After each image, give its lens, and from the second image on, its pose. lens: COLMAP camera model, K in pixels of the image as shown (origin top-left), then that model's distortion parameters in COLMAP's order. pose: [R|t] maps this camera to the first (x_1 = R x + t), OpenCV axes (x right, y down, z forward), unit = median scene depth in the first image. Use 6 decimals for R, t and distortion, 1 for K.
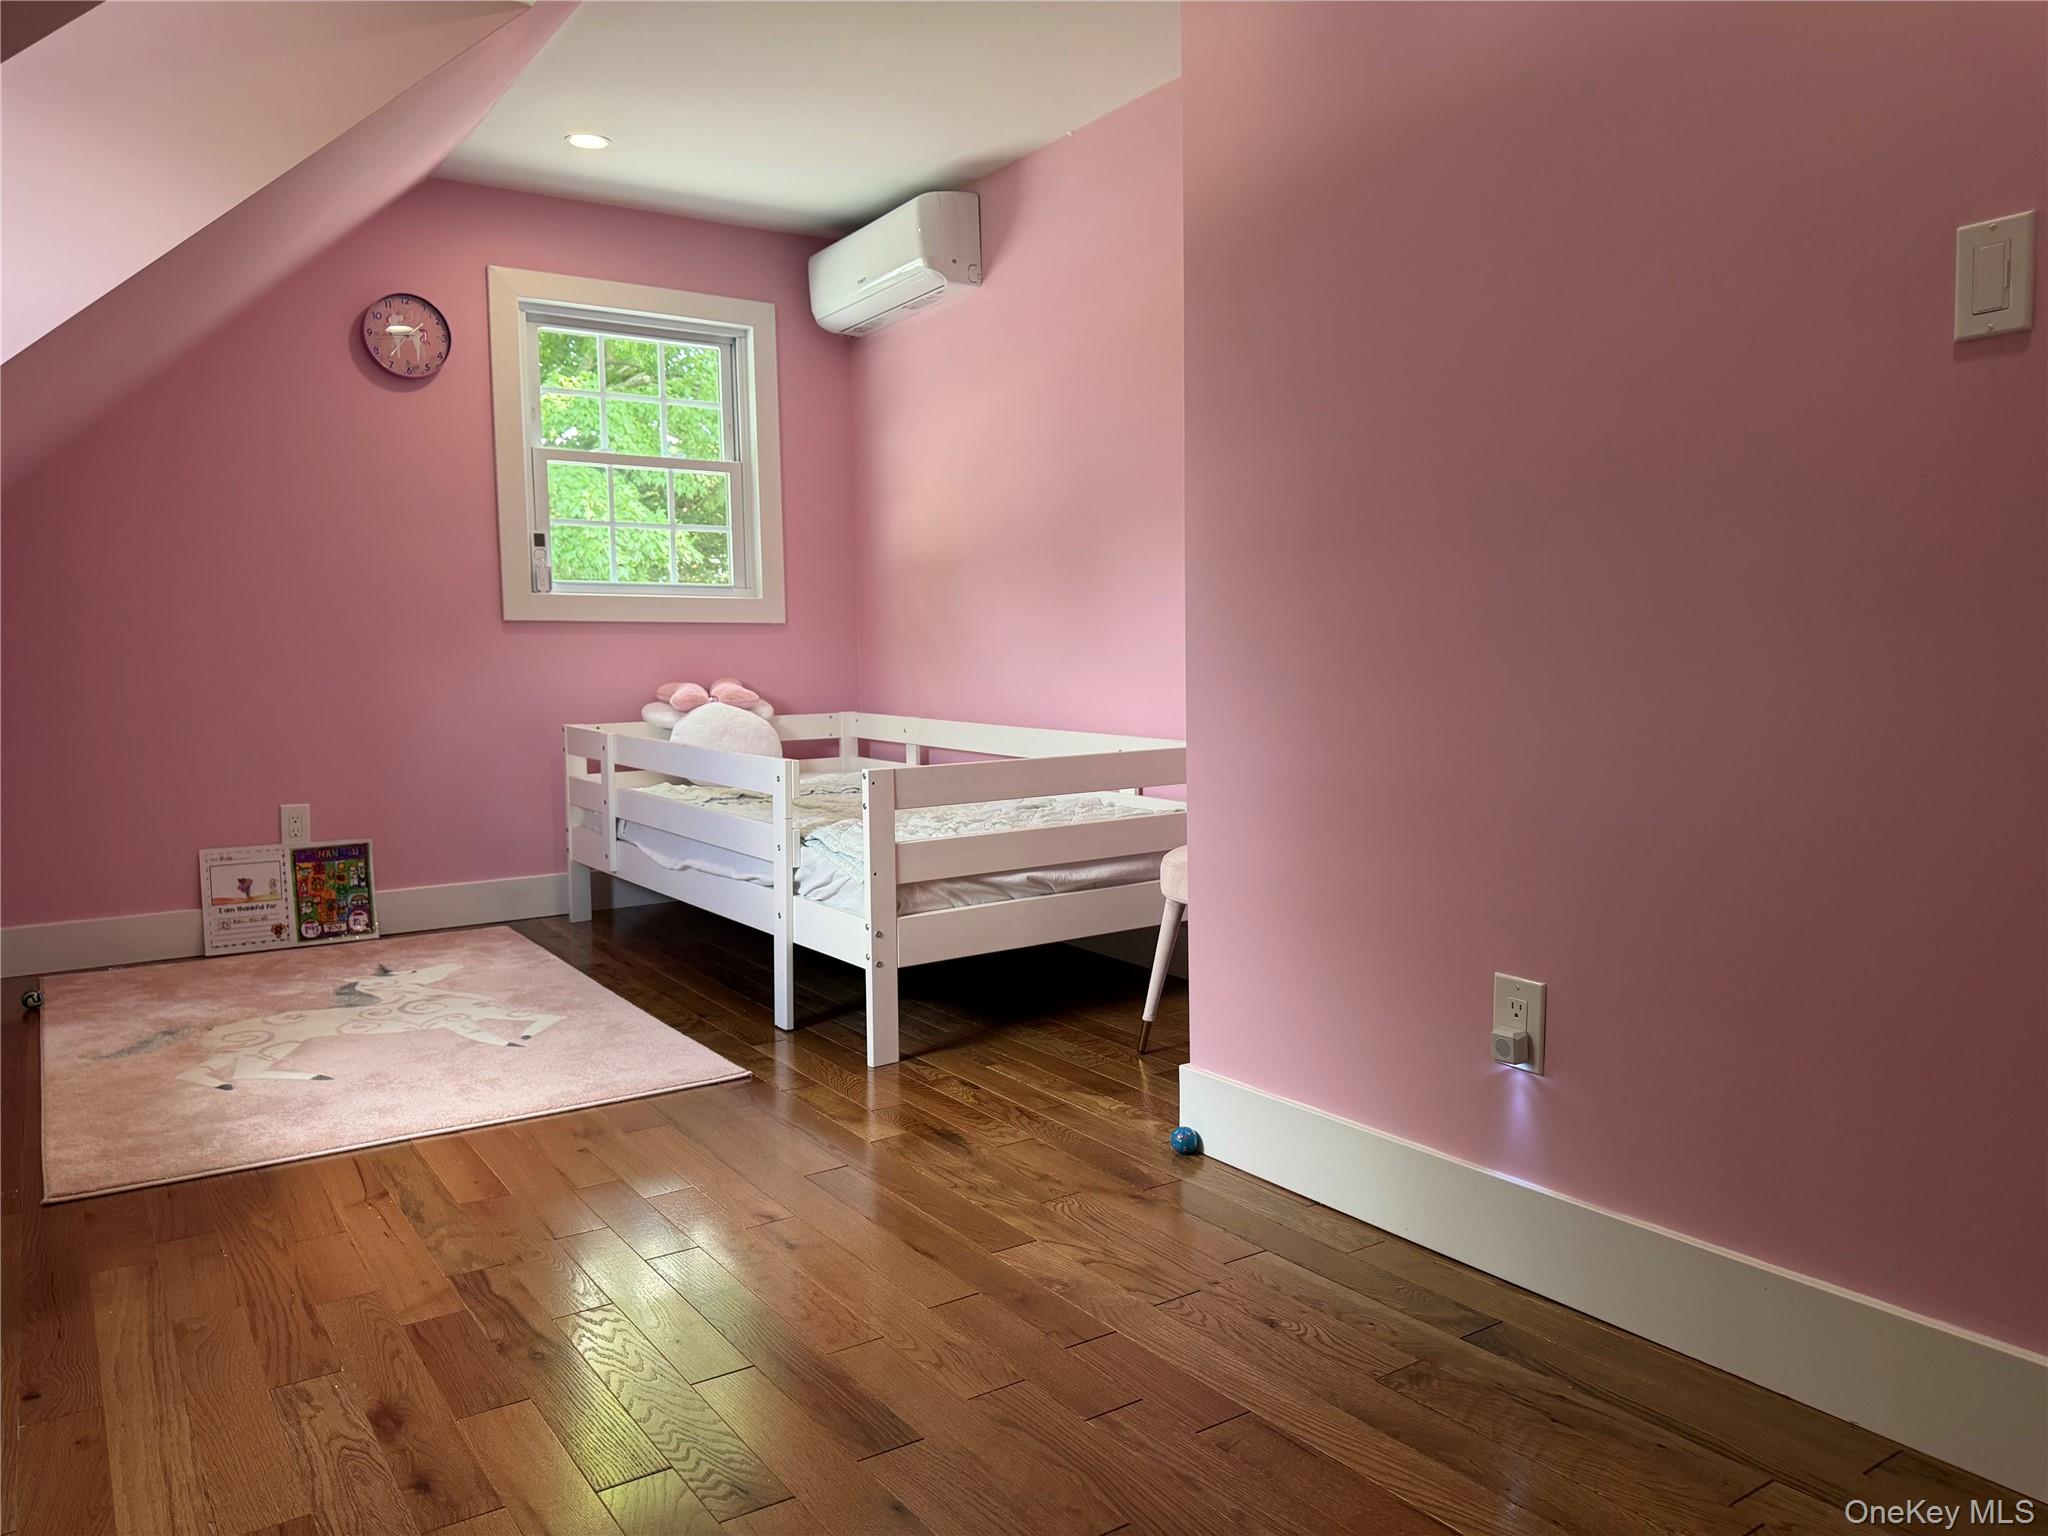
lens RADIAL K [[1436.1, 0, 1070.3], [0, 1436.1, 774.0], [0, 0, 1]] dist [-0.003466, -0.019062]
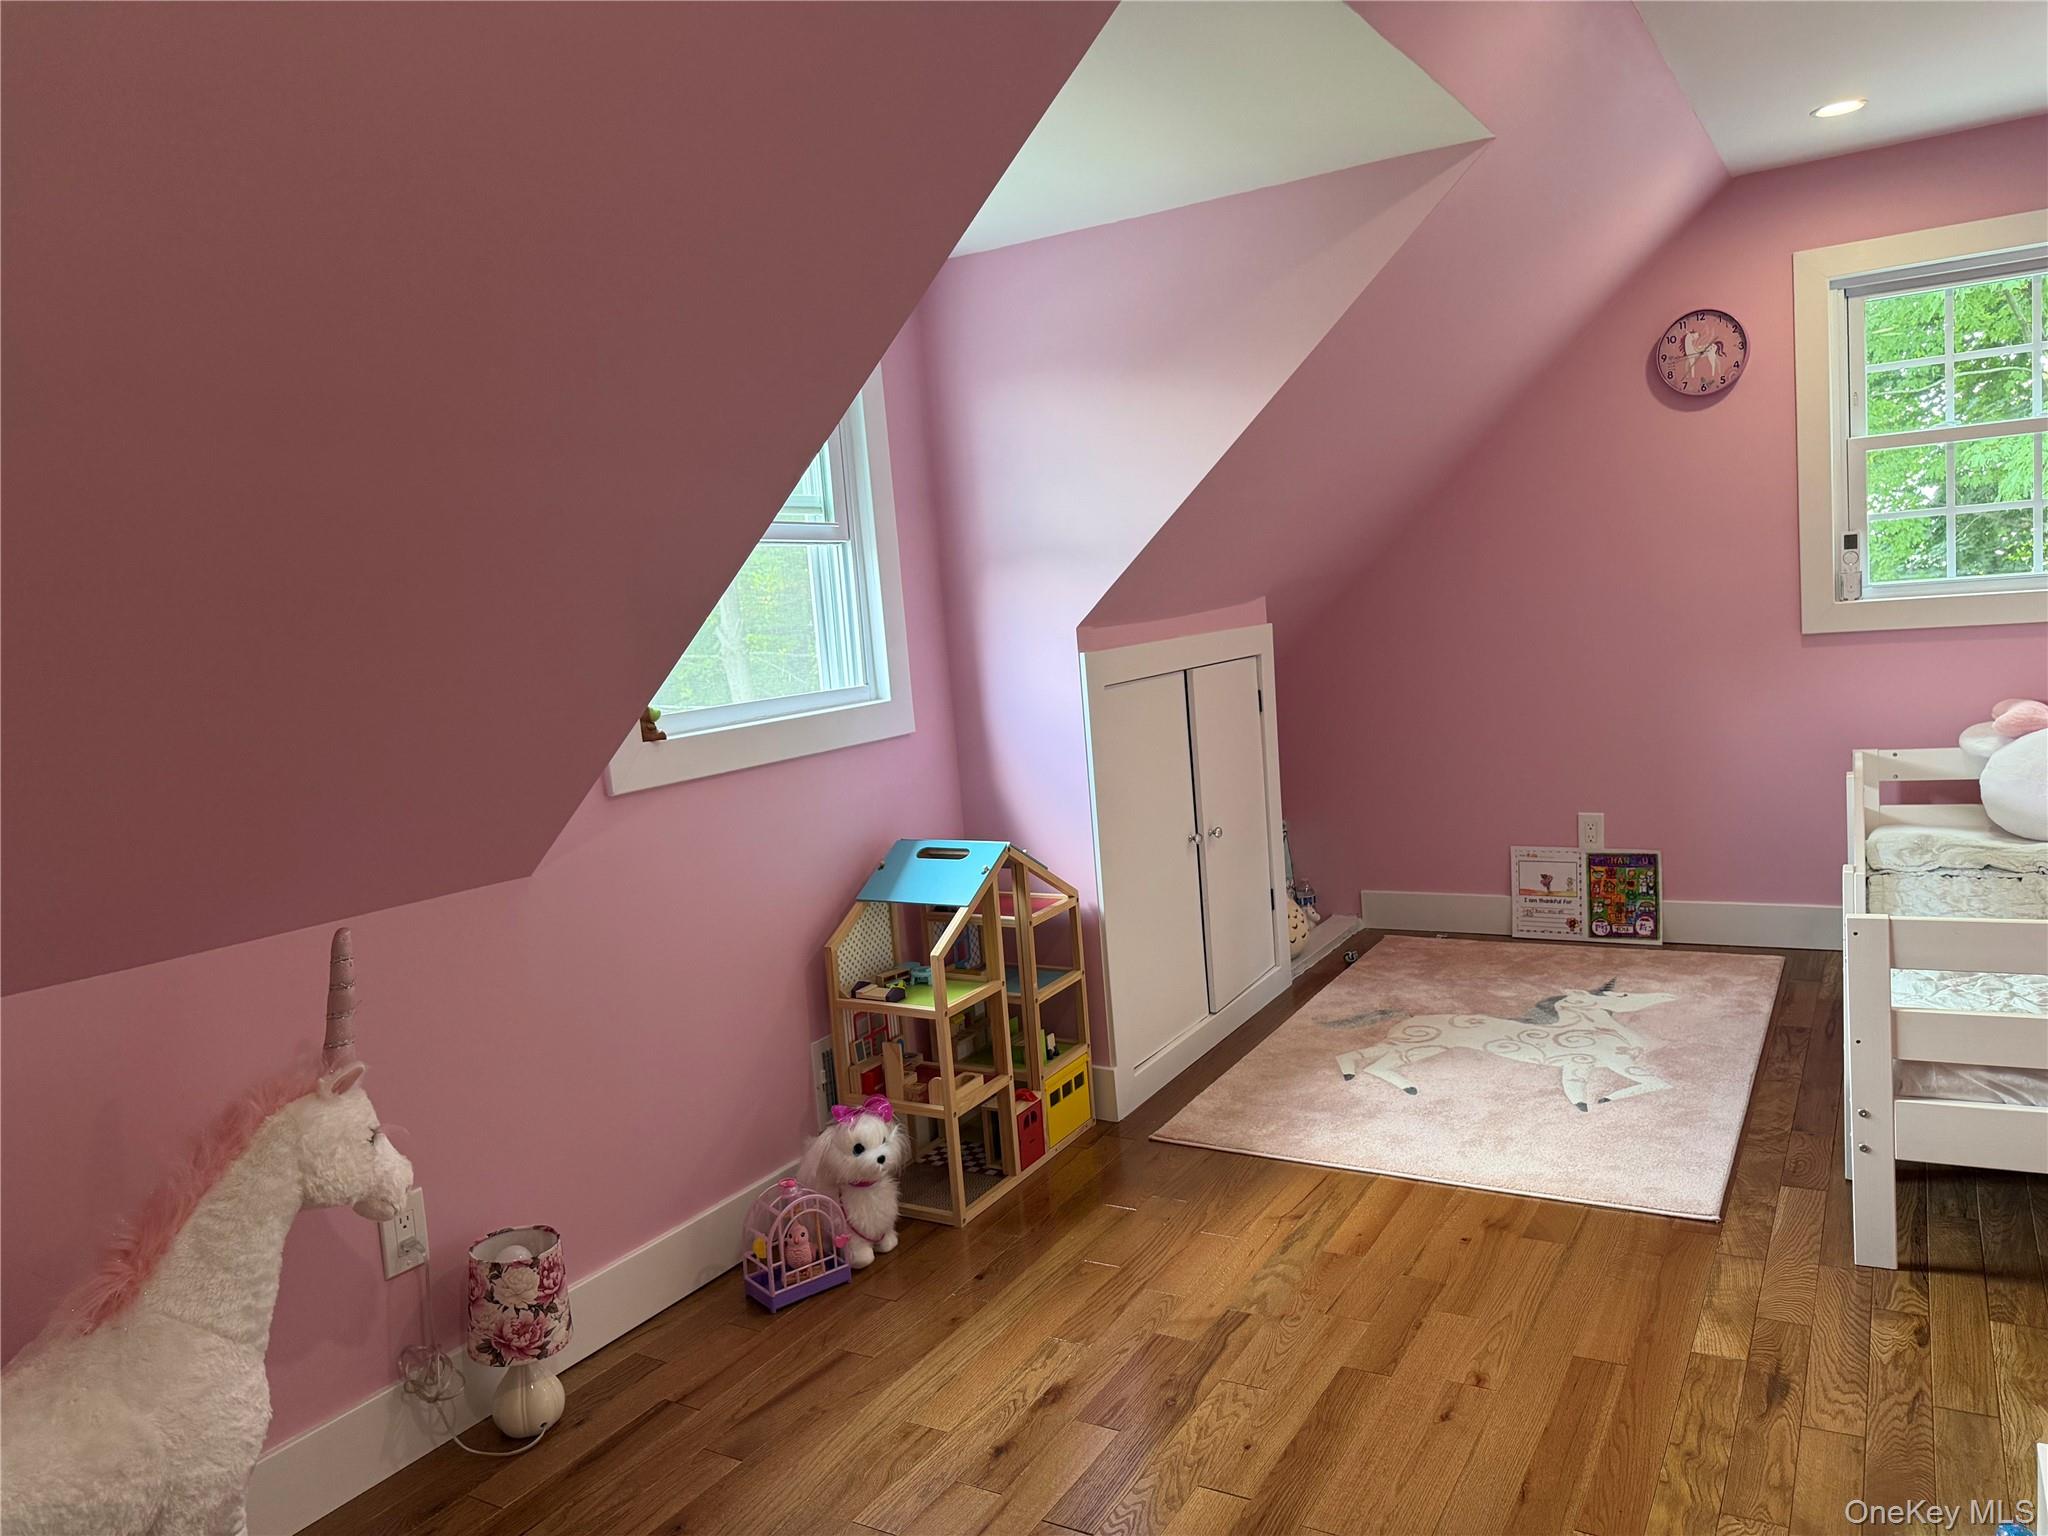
lens RADIAL K [[1436.1, 0, 1020.5], [0, 1436.1, 766.2], [0, 0, 1]] dist [-0.003466, -0.019062]
pose [[0.384189, 0.083280, -0.919491, 0.294728], [0.000215, 0.995915, 0.090292, -0.113046], [0.923254, -0.034886, 0.382602, 0.180887]]
